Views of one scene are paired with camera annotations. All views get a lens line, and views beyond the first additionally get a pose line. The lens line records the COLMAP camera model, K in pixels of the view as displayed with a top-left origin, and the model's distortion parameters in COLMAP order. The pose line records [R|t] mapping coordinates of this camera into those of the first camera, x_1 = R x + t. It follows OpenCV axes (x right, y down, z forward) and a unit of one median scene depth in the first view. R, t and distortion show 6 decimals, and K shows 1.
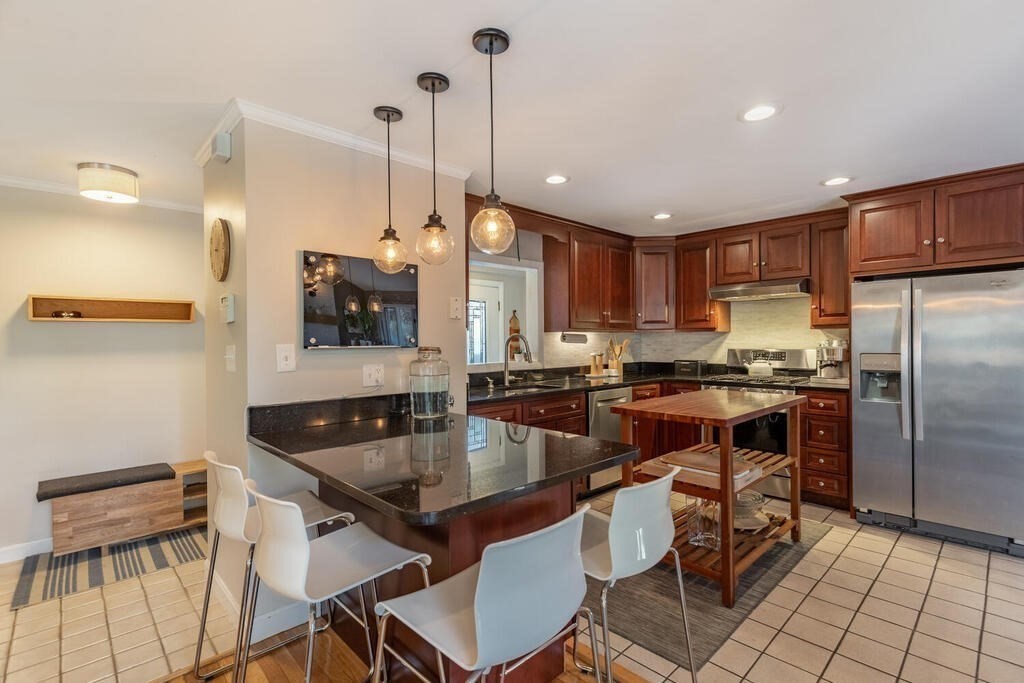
lens RADIAL K [[471.0, 0, 520.7], [0, 471.0, 345.3], [0, 0, 1]] dist [0.001793, 0.000293]
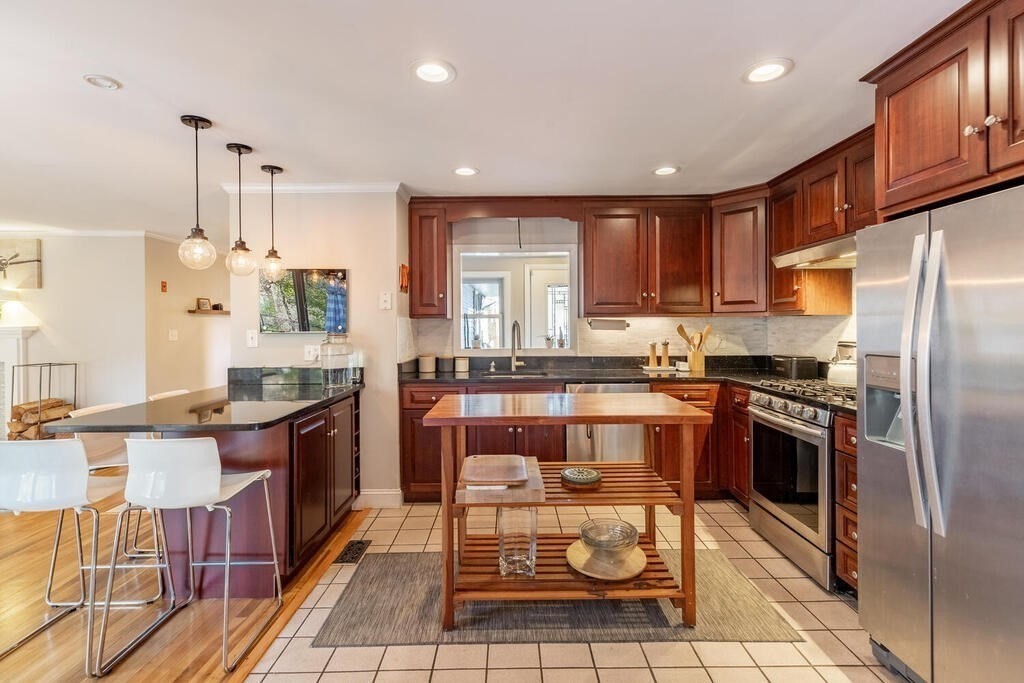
lens RADIAL K [[466.2, 0, 514.5], [0, 466.2, 328.7], [0, 0, 1]] dist [0.002683, 0.000221]
pose [[0.726325, 0.008562, -0.687298, 0.672760], [-0.006514, 0.999963, 0.005573, -0.012240], [0.687320, 0.000429, 0.726354, 0.263486]]
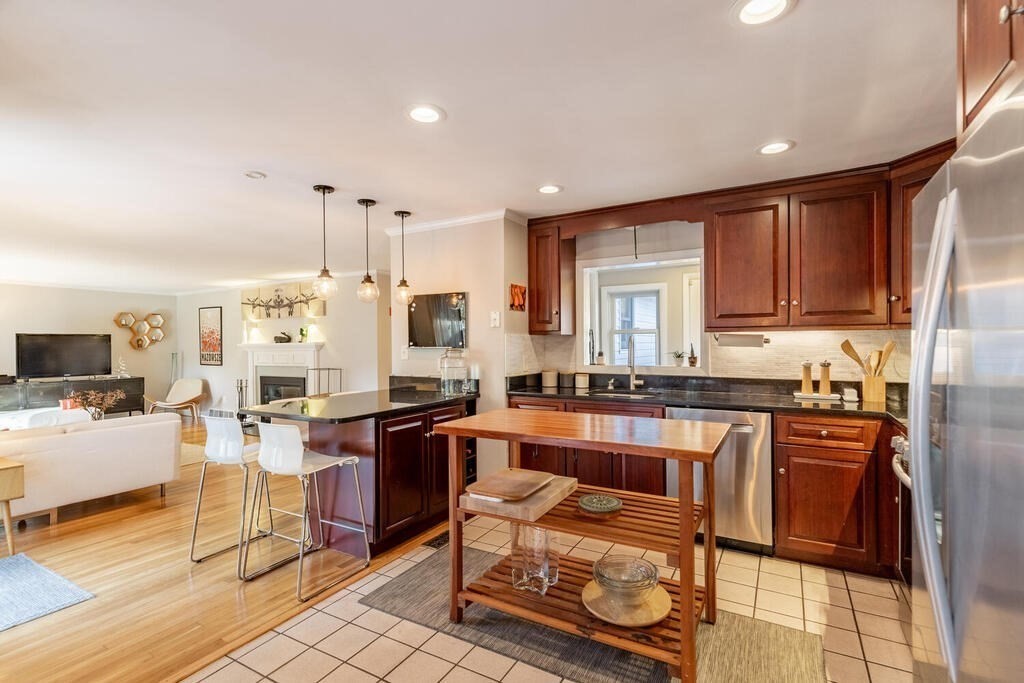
lens RADIAL K [[471.0, 0, 520.7], [0, 471.0, 345.3], [0, 0, 1]] dist [0.001793, 0.000293]
pose [[0.291219, 0.012829, -0.956570, 0.830151], [-0.004500, 0.999917, 0.012040, -0.016272], [0.956646, 0.000798, 0.291253, 0.500615]]
